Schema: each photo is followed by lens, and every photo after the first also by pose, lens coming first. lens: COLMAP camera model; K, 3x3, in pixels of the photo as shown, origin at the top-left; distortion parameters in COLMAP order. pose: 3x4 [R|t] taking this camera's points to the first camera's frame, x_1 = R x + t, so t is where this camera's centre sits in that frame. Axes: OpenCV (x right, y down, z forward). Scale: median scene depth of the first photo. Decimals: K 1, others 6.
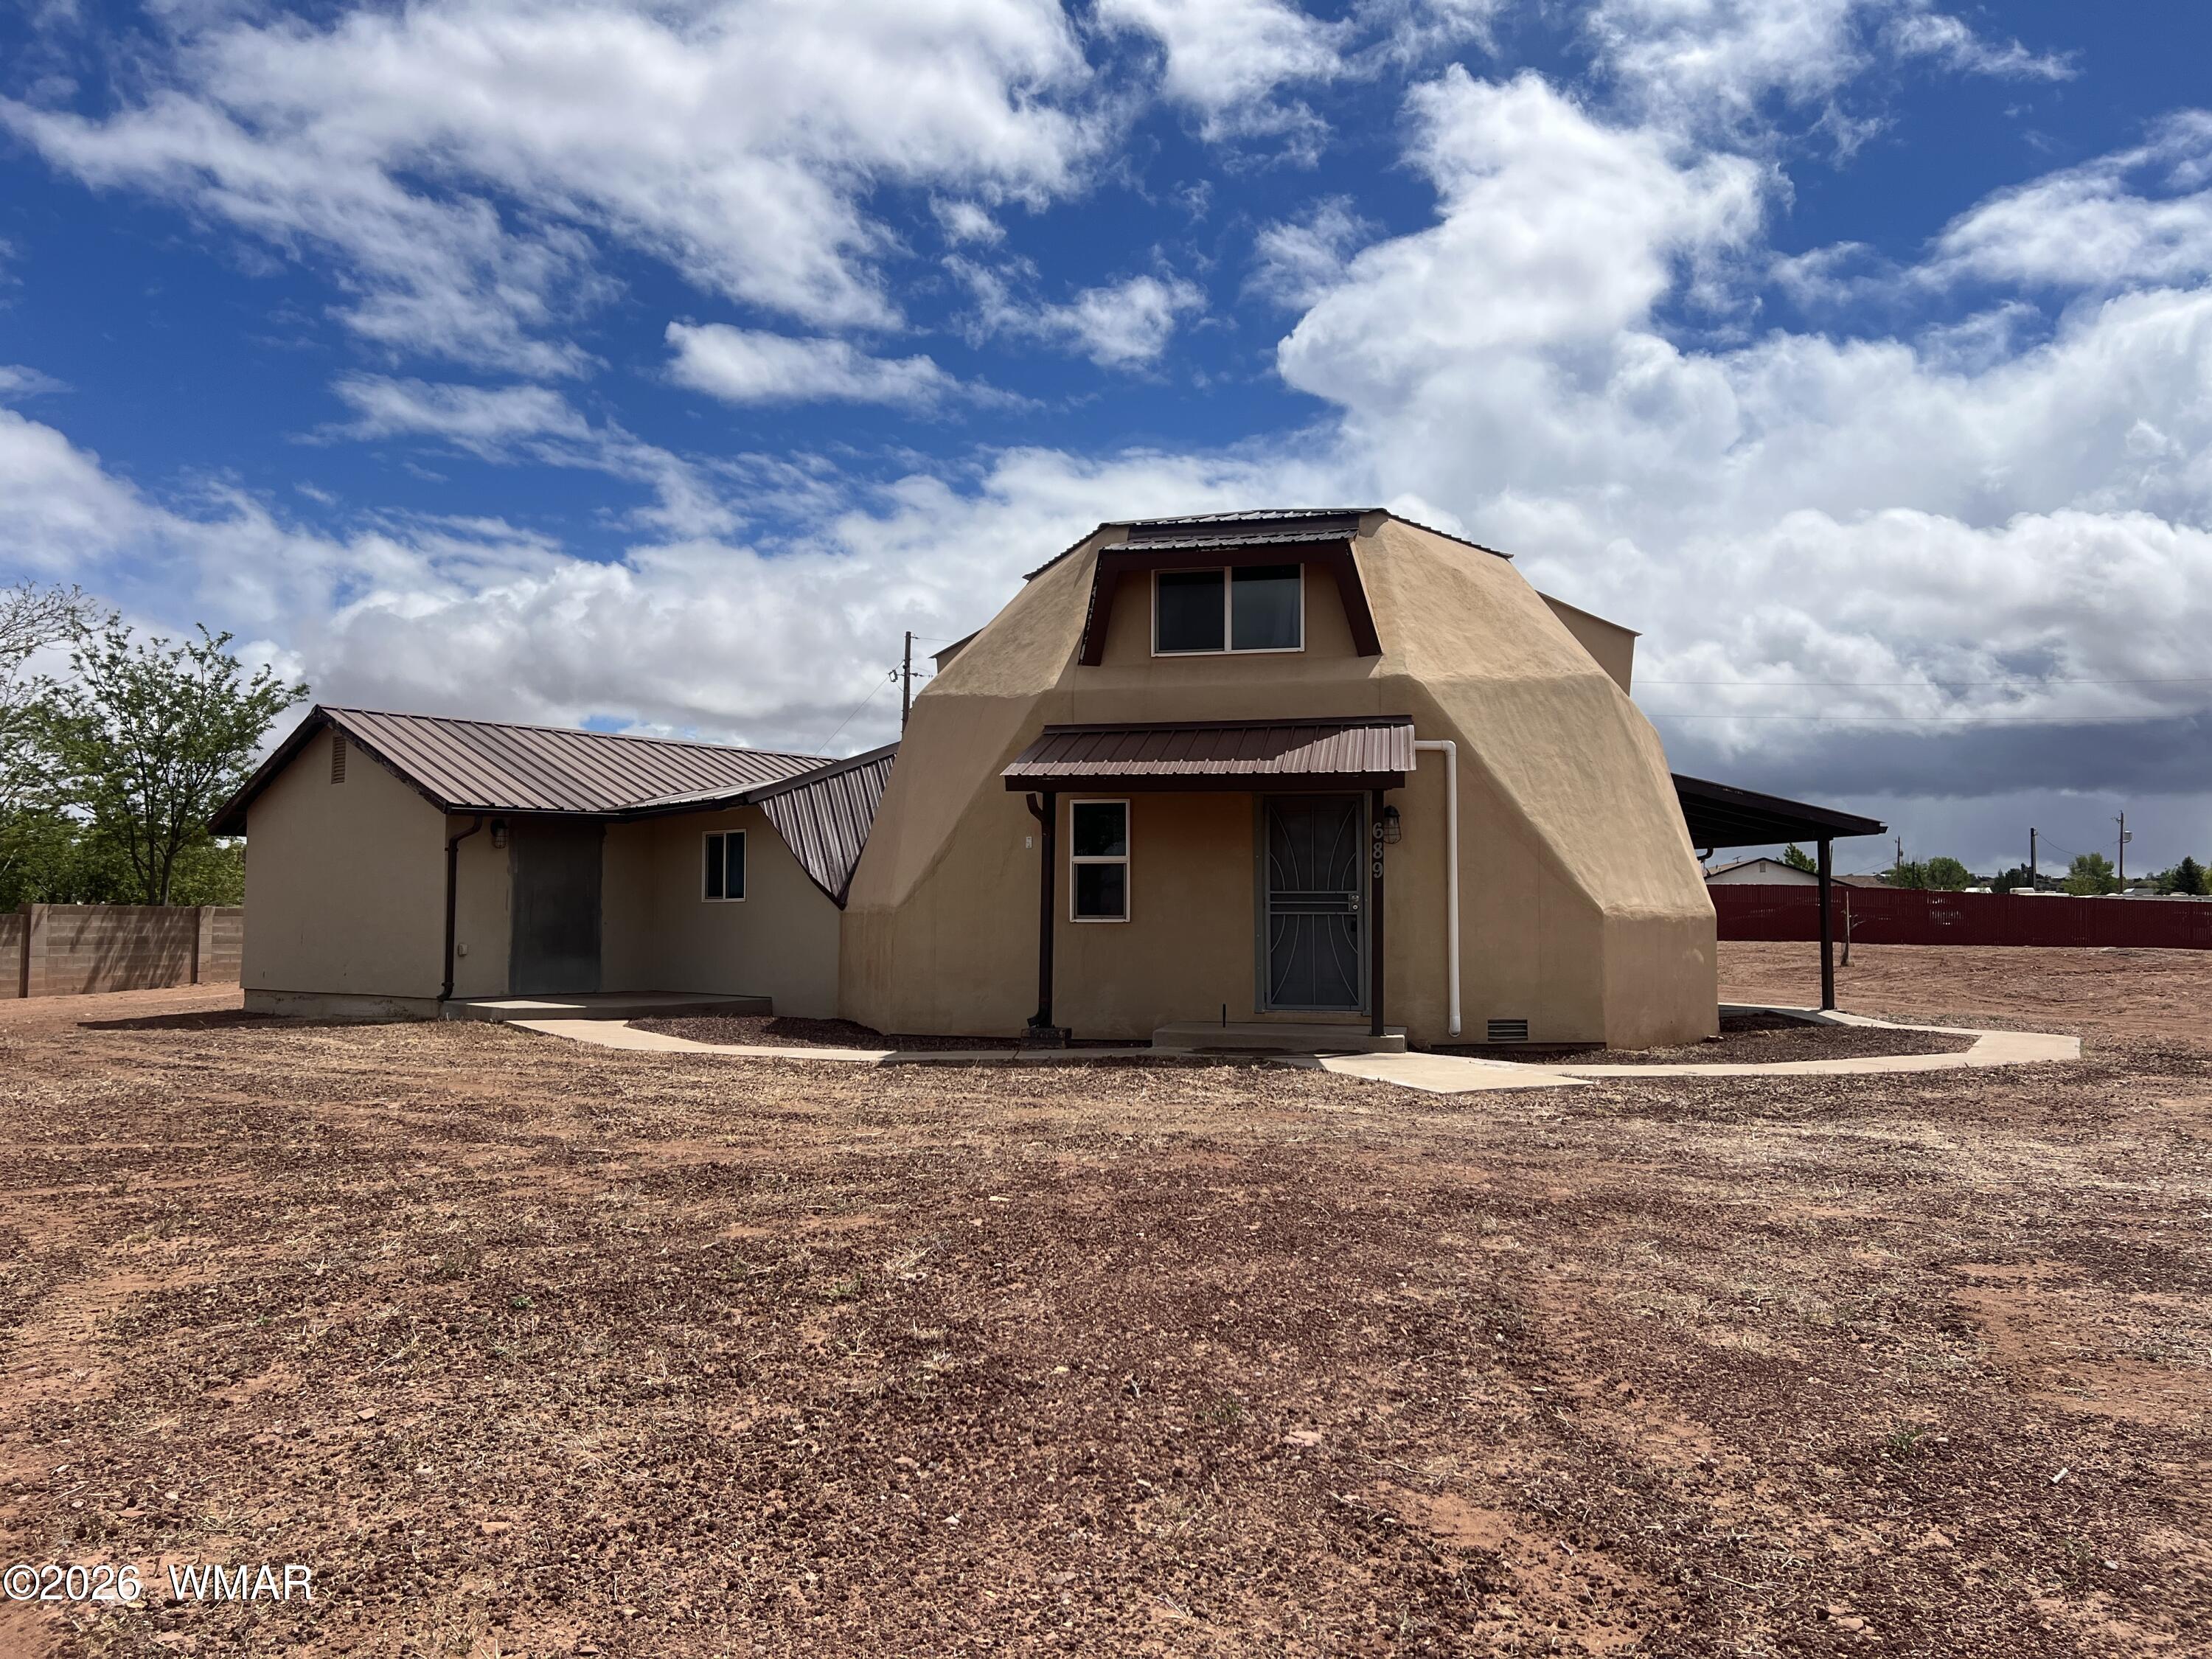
lens RADIAL K [[1684.8, 0, 1098.8], [0, 1684.8, 819.9], [0, 0, 1]] dist [0.048695, -0.001621]
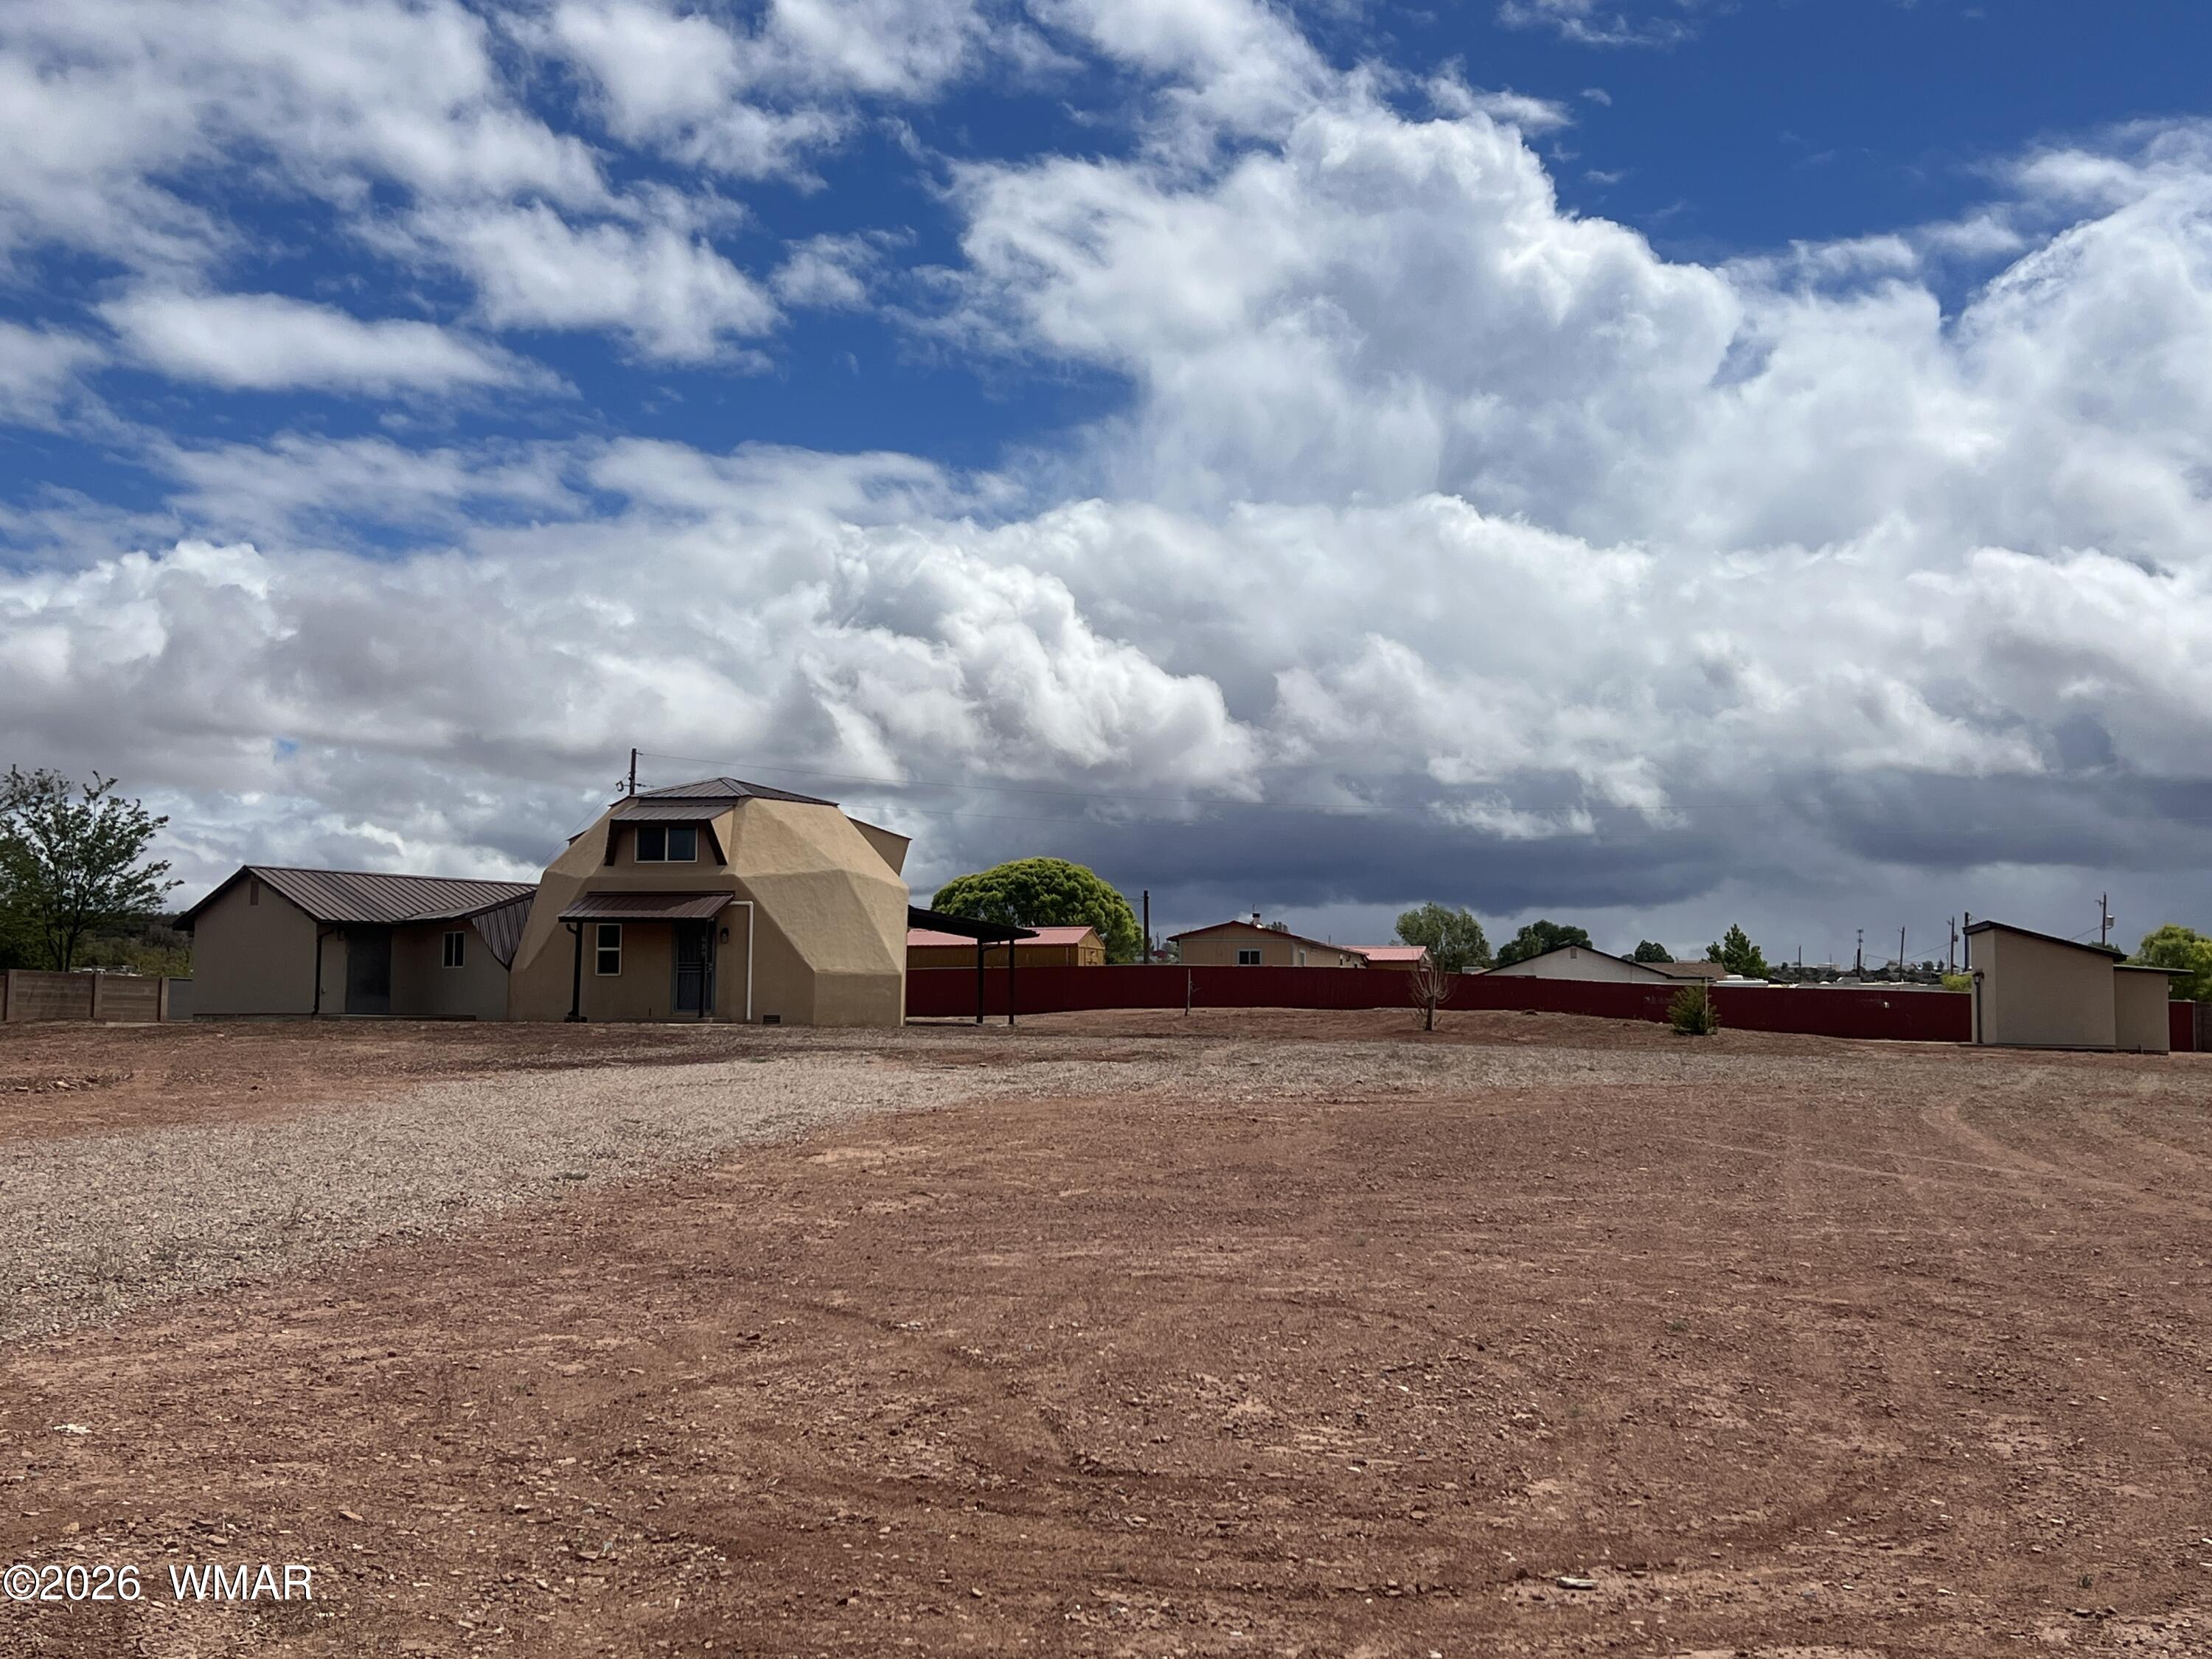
lens RADIAL K [[2424.1, 0, 1112.1], [0, 2424.1, 831.2], [0, 0, 1]] dist [0.029061, 0.000000]
pose [[0.999612, 0.010200, 0.025937, 0.601143], [-0.009672, 0.999745, -0.020422, -0.077448], [-0.026138, 0.020163, 0.999455, -2.369939]]
